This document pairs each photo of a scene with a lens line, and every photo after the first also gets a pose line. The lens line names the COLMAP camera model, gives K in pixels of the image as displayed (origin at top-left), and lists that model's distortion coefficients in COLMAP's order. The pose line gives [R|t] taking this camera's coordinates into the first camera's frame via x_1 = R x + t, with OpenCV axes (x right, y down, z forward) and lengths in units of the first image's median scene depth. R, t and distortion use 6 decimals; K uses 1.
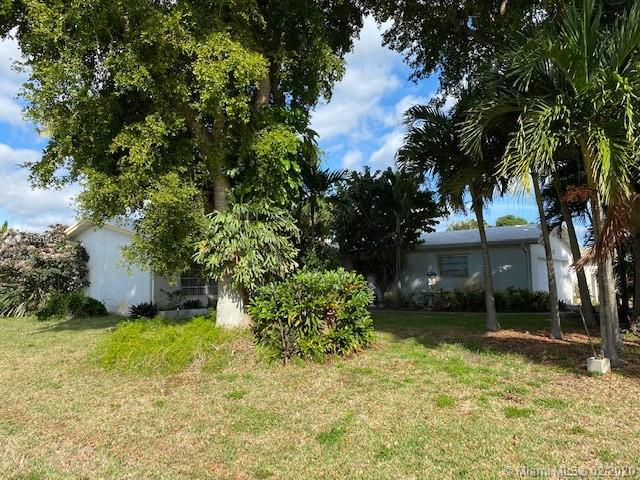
lens RADIAL K [[488.8, 0, 312.5], [0, 488.8, 237.0], [0, 0, 1]] dist [0.038067, -0.002892]
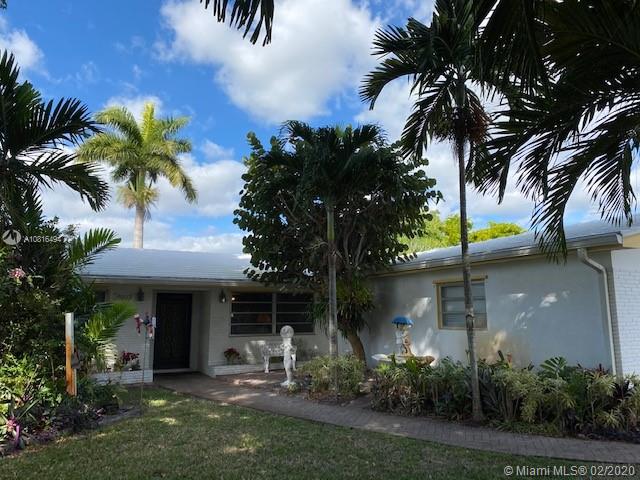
lens RADIAL K [[484.9, 0, 318.7], [0, 484.9, 239.2], [0, 0, 1]] dist [0.024063, -0.014003]
pose [[0.933333, -0.045330, -0.356139, 0.786313], [0.021631, 0.997295, -0.070252, 0.060699], [0.358360, 0.057865, 0.931788, 1.200488]]
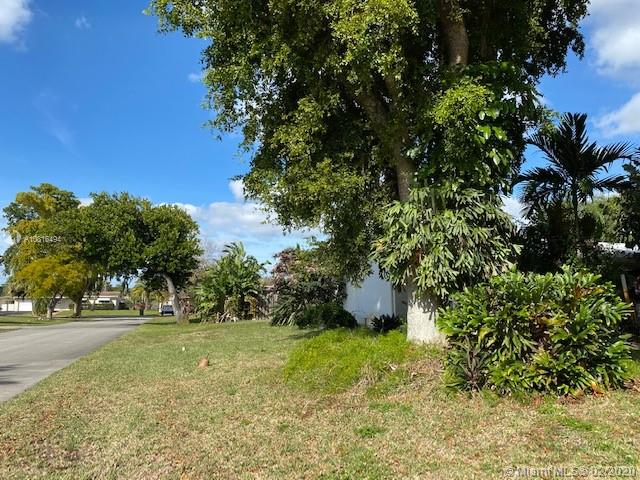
lens RADIAL K [[489.1, 0, 319.7], [0, 489.1, 238.4], [0, 0, 1]] dist [0.018917, -0.004020]
pose [[0.836841, -0.057580, -0.544409, 0.142780], [0.038336, 0.998176, -0.046644, 0.043201], [0.546102, 0.018163, 0.837522, 0.234359]]
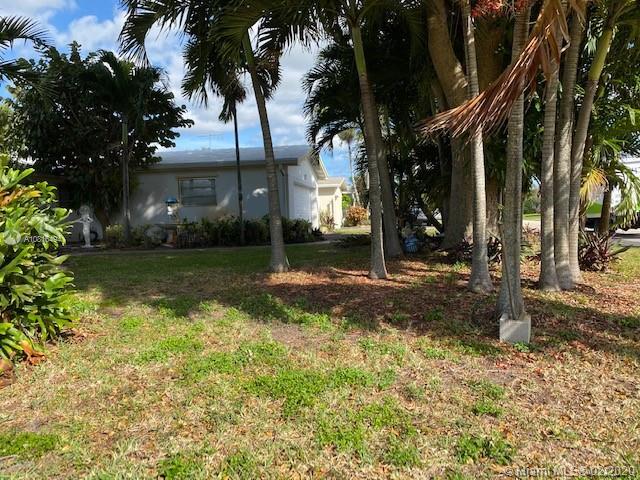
lens RADIAL K [[489.1, 0, 319.7], [0, 489.1, 238.4], [0, 0, 1]] dist [0.018917, -0.004020]
pose [[0.851598, -0.040377, 0.522638, 0.081507], [-0.029093, 0.991852, 0.124032, 0.073020], [-0.523387, -0.120831, 0.843484, 0.504739]]
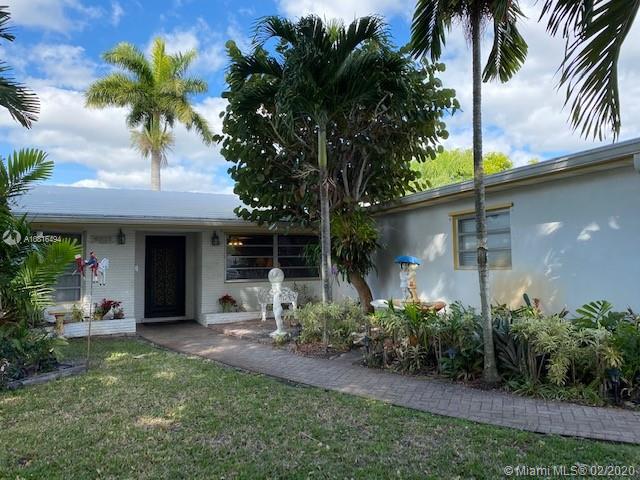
lens RADIAL K [[489.1, 0, 319.7], [0, 489.1, 238.4], [0, 0, 1]] dist [0.018917, -0.004020]
pose [[0.904955, -0.023248, -0.424872, 0.804987], [0.040174, 0.998714, 0.030922, 0.096654], [0.423606, -0.045052, 0.904725, 1.404865]]
